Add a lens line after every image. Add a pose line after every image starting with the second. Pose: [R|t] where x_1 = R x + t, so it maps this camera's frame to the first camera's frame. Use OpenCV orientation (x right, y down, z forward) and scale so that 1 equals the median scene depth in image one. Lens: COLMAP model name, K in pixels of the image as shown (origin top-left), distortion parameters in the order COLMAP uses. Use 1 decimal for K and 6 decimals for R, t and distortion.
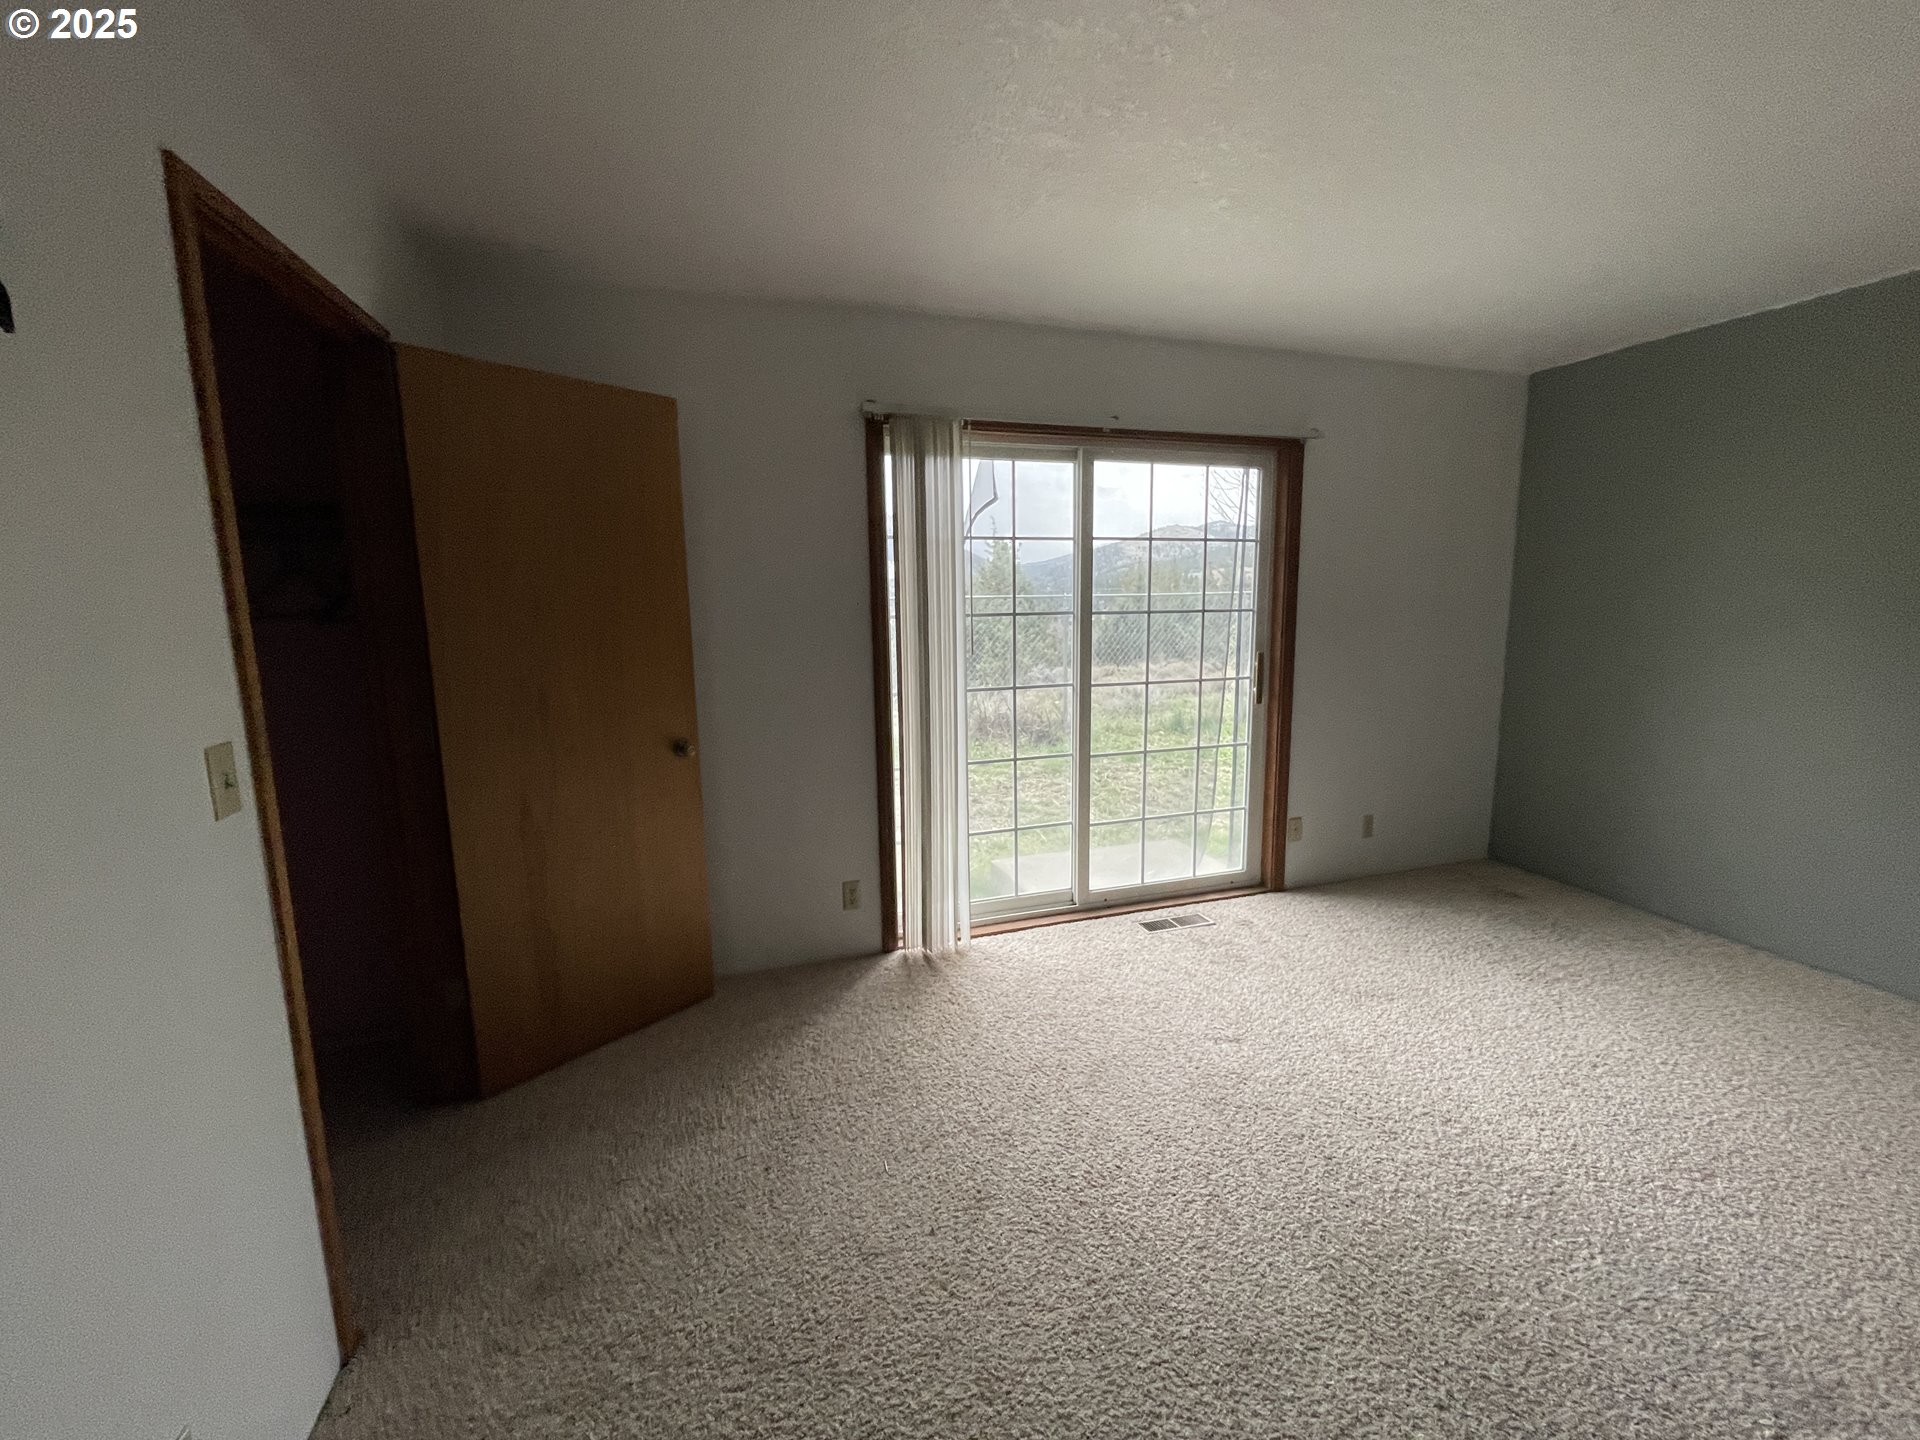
lens RADIAL K [[781.0, 0, 960.6], [0, 781.0, 716.7], [0, 0, 1]] dist [-0.003343, 0.000015]
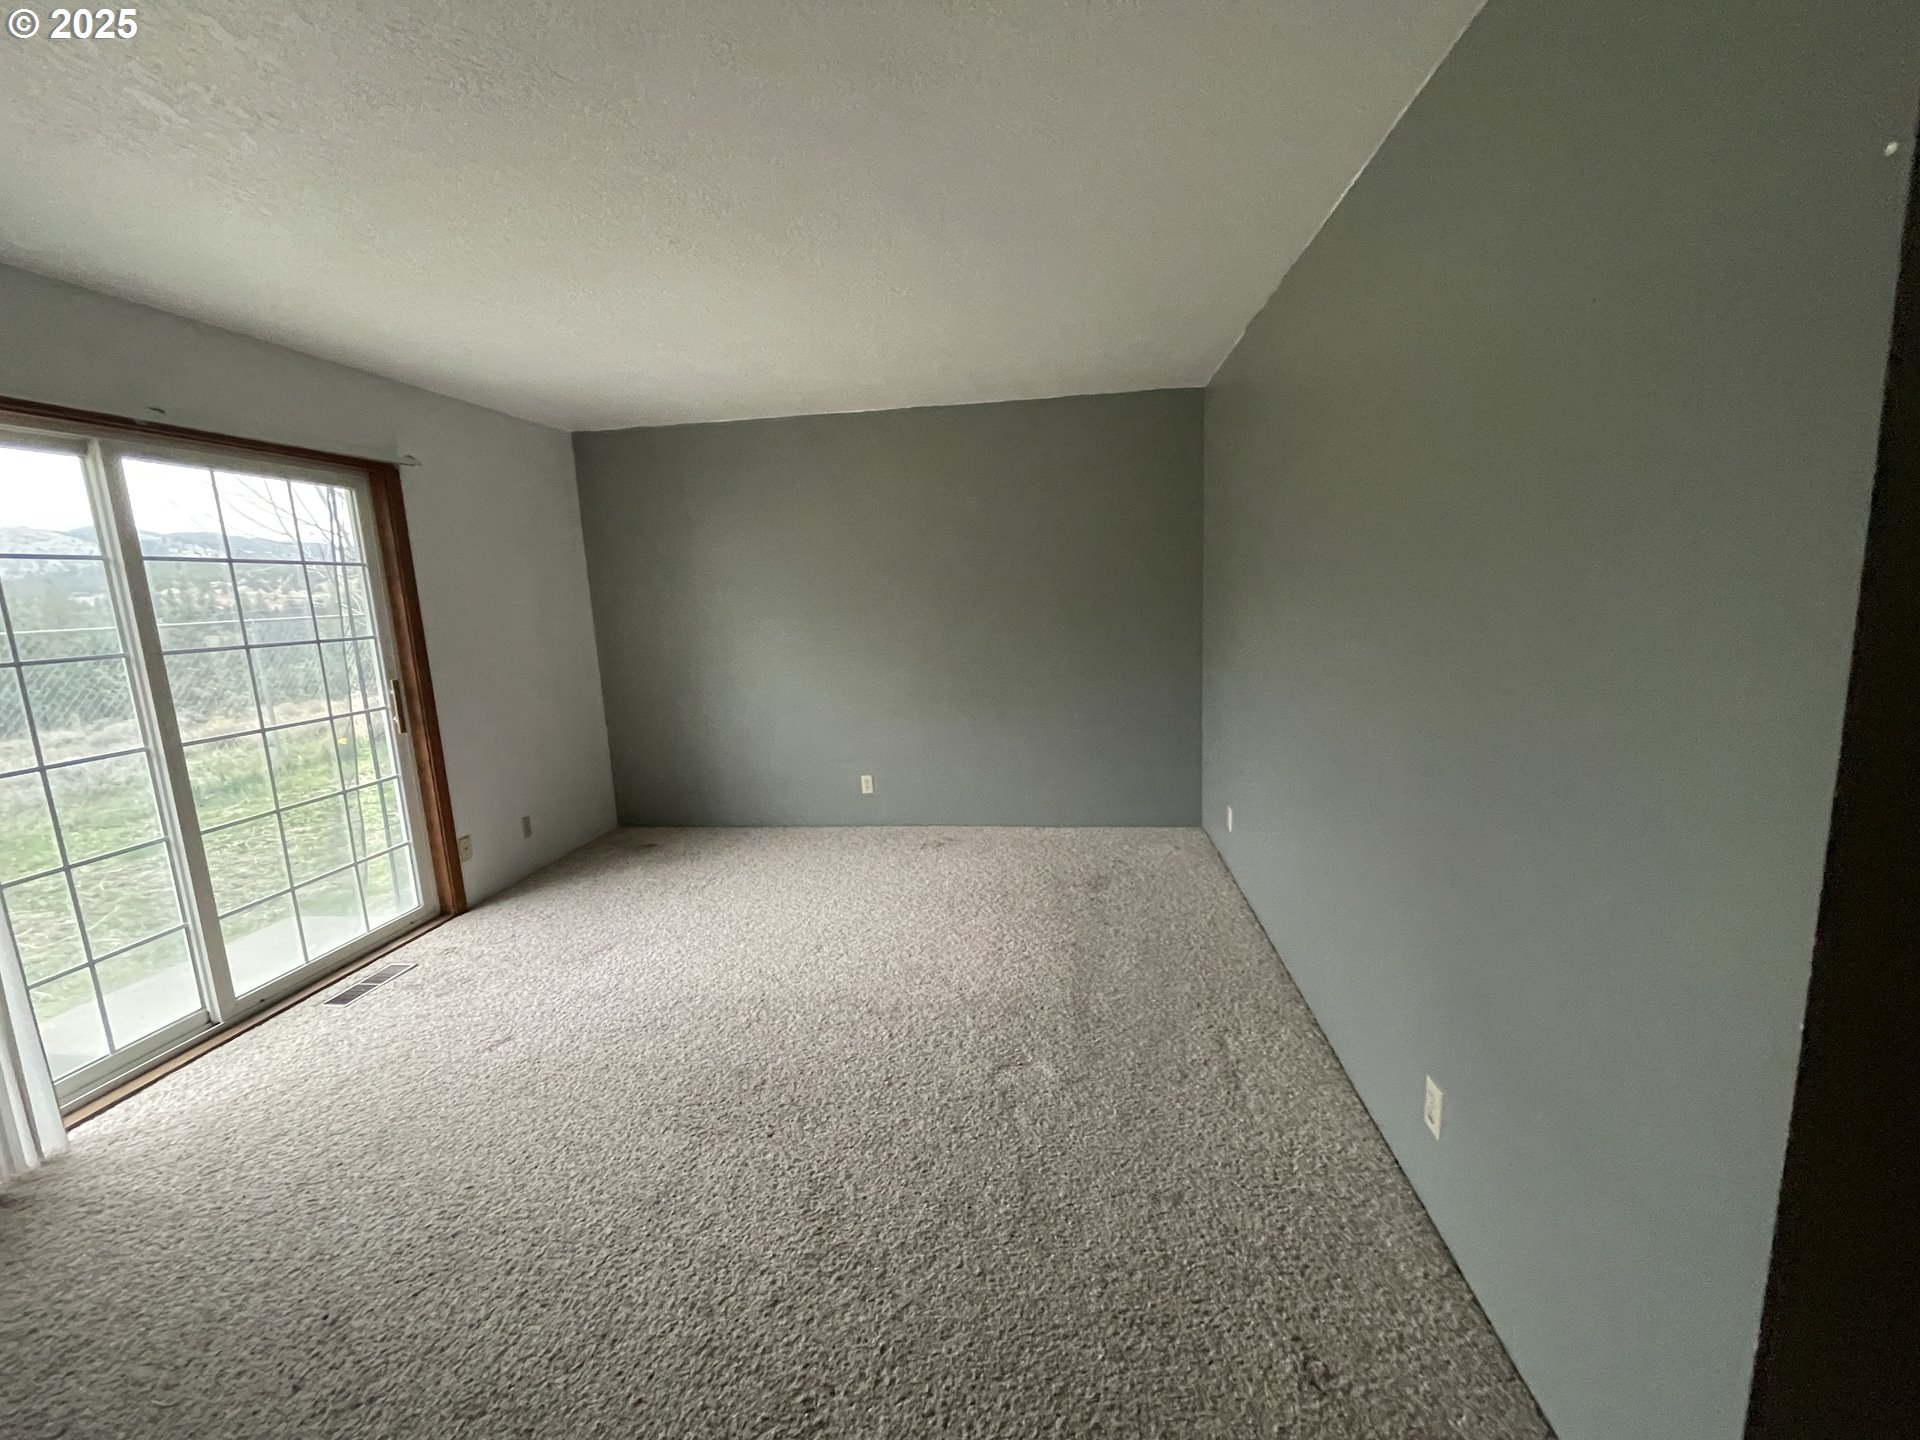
lens RADIAL K [[781.0, 0, 959.4], [0, 781.0, 719.4], [0, 0, 1]] dist [-0.003343, 0.000015]
pose [[0.428197, -0.156396, 0.890049, -0.187544], [0.176113, 0.980468, 0.087557, 0.004489], [-0.886359, 0.119257, 0.447377, -0.047280]]
